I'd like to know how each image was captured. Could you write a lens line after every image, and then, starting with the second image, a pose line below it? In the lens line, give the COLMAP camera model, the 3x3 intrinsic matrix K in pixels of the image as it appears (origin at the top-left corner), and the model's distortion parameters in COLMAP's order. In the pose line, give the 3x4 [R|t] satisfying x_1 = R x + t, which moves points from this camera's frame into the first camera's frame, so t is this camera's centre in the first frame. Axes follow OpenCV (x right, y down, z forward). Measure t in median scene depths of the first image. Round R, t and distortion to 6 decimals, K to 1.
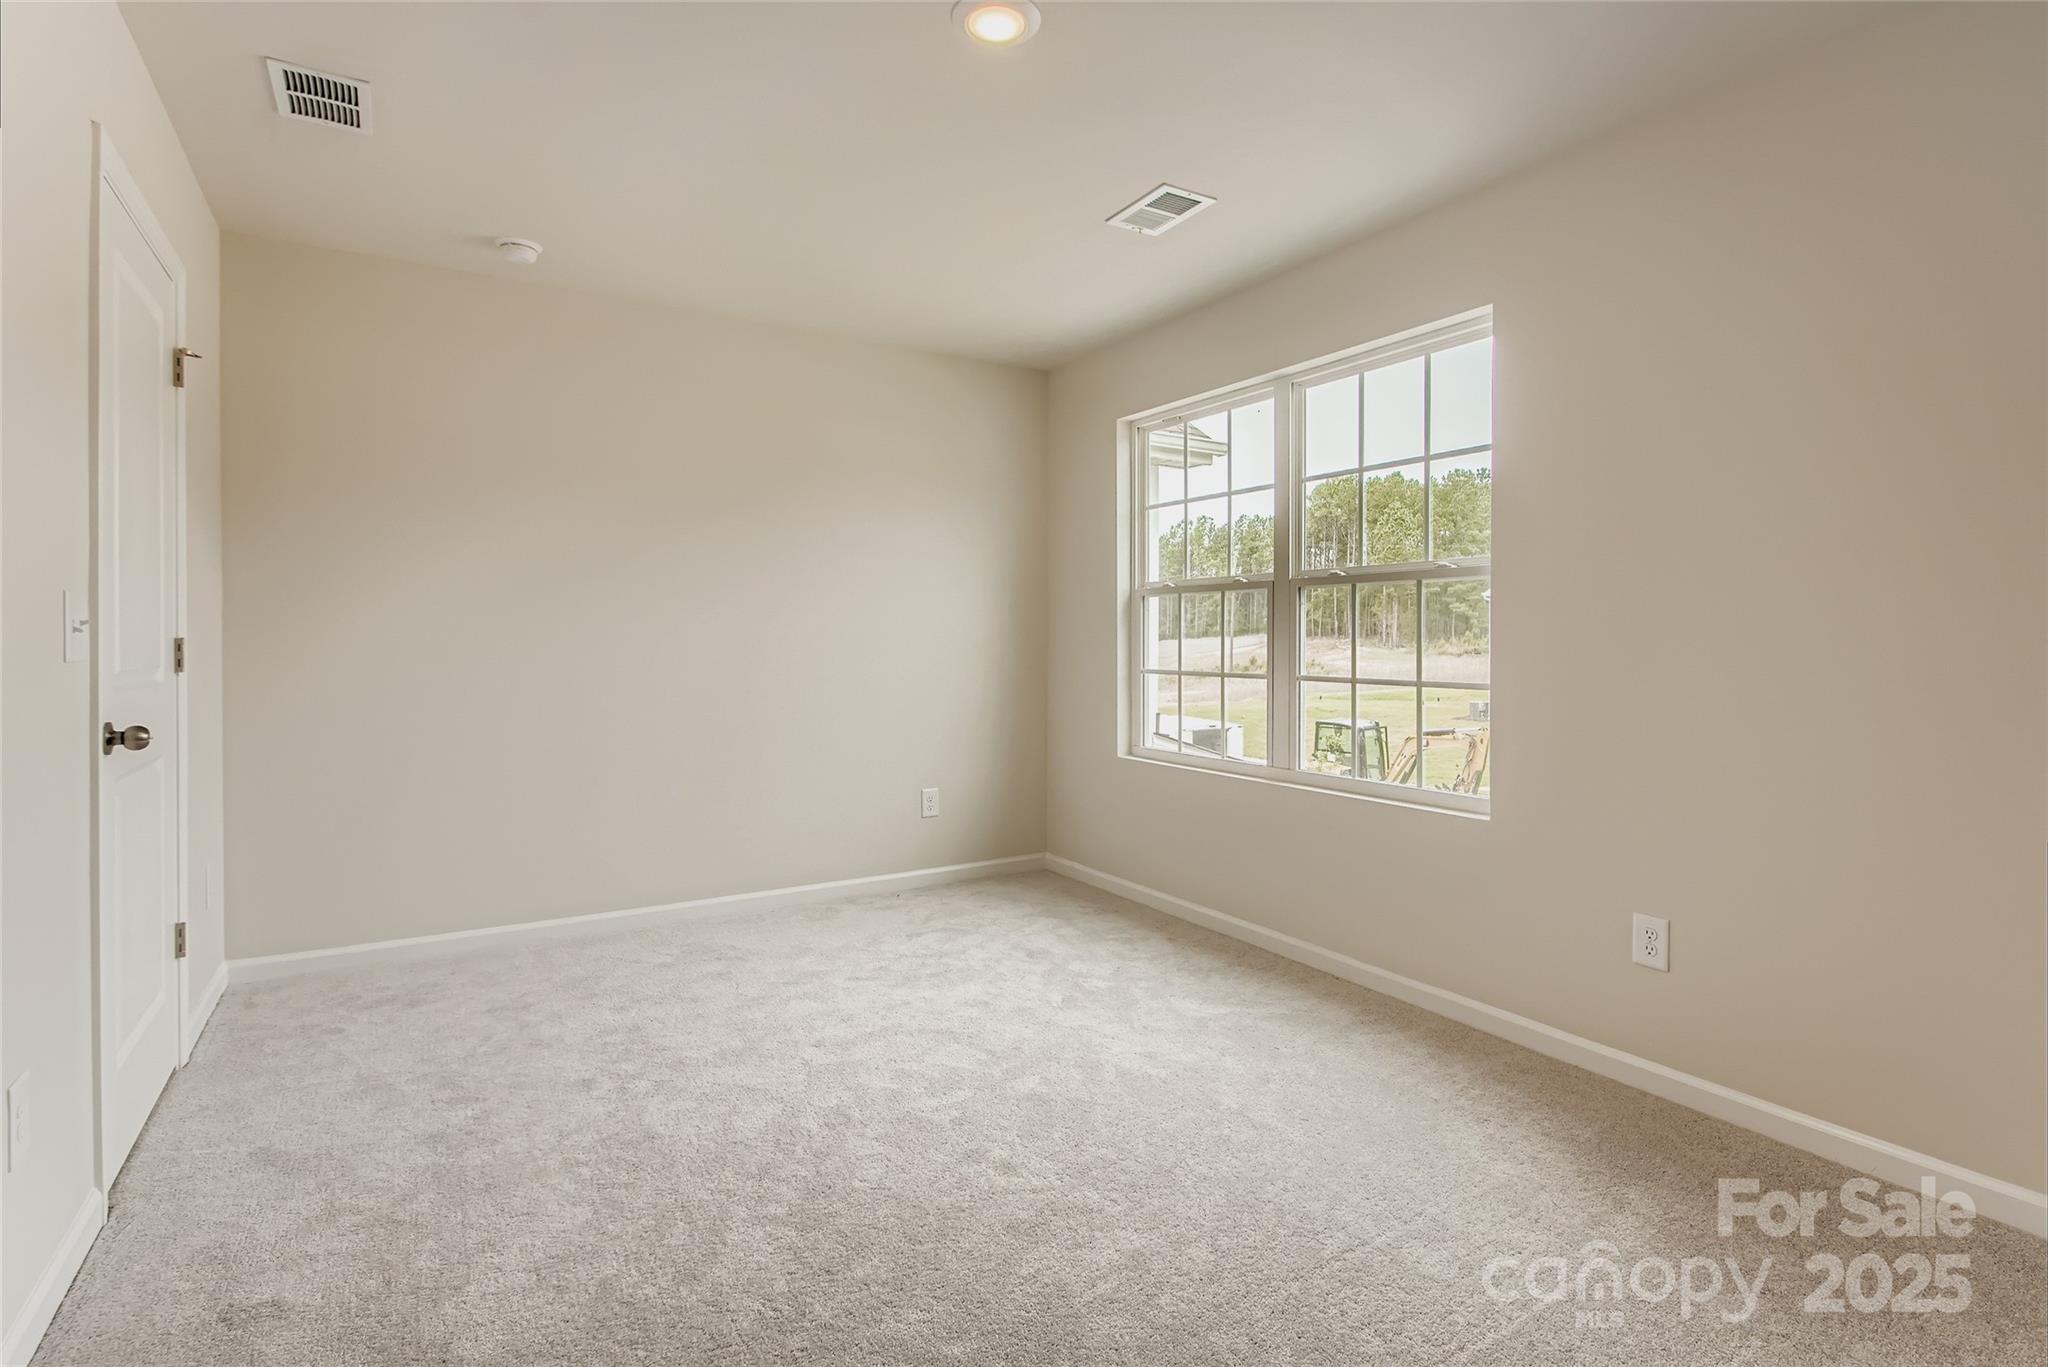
lens RADIAL K [[987.8, 0, 1023.4], [0, 987.8, 668.5], [0, 0, 1]] dist [-0.000466, -0.002795]
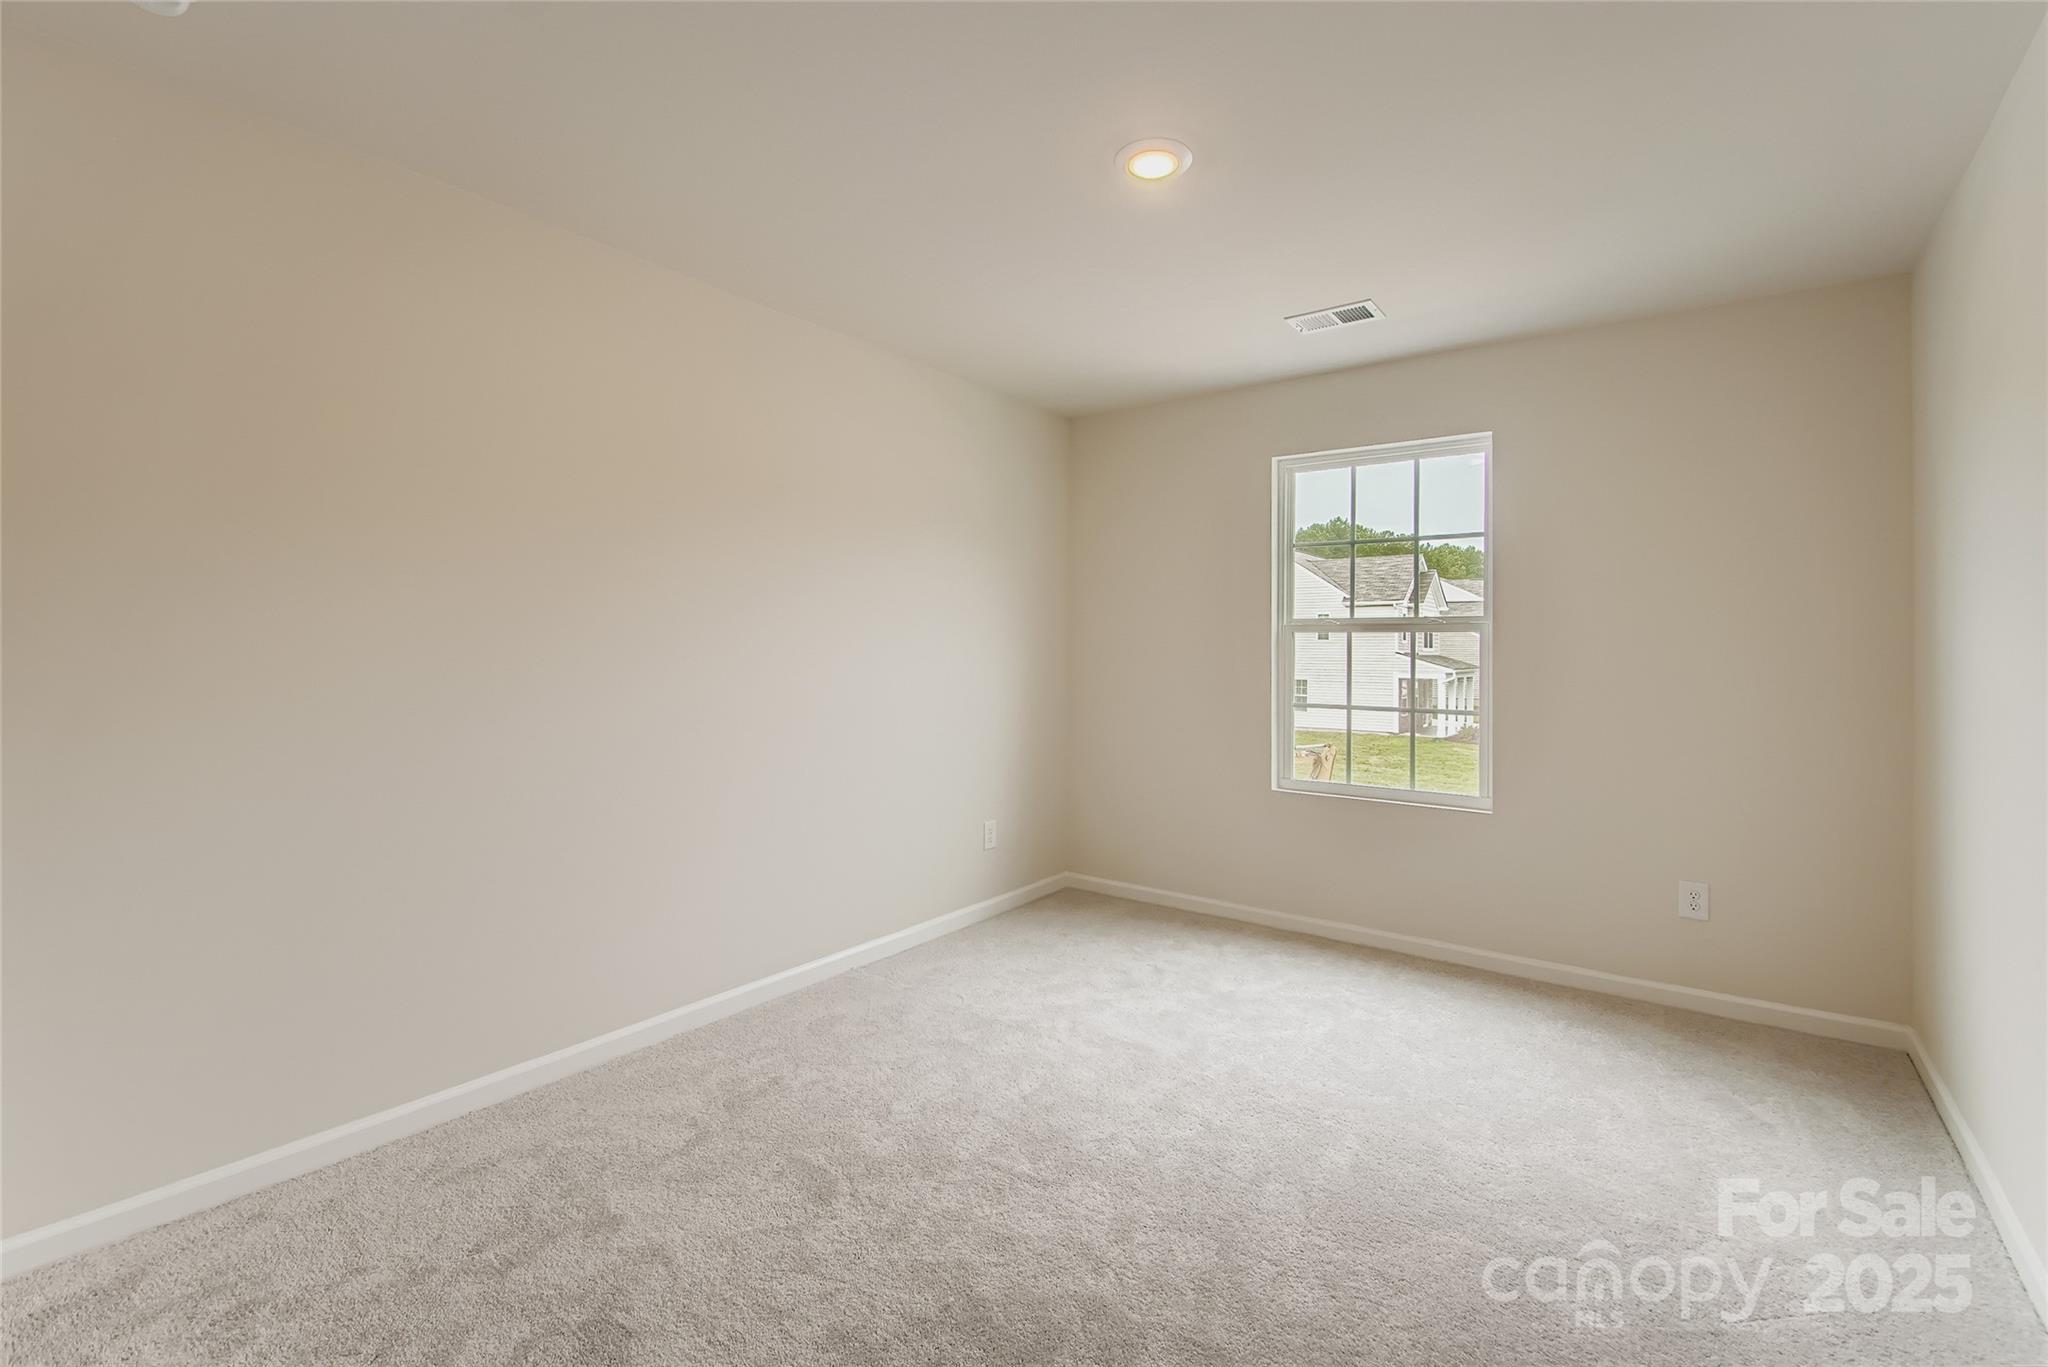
lens RADIAL K [[580.7, 0, 1024.8], [0, 580.7, 693.1], [0, 0, 1]] dist [0.000213, 0.000034]
pose [[0.839605, 0.006073, 0.543163, -0.468508], [-0.012542, 0.999888, 0.008209, -0.006587], [-0.543052, -0.013705, 0.839587, 0.655755]]
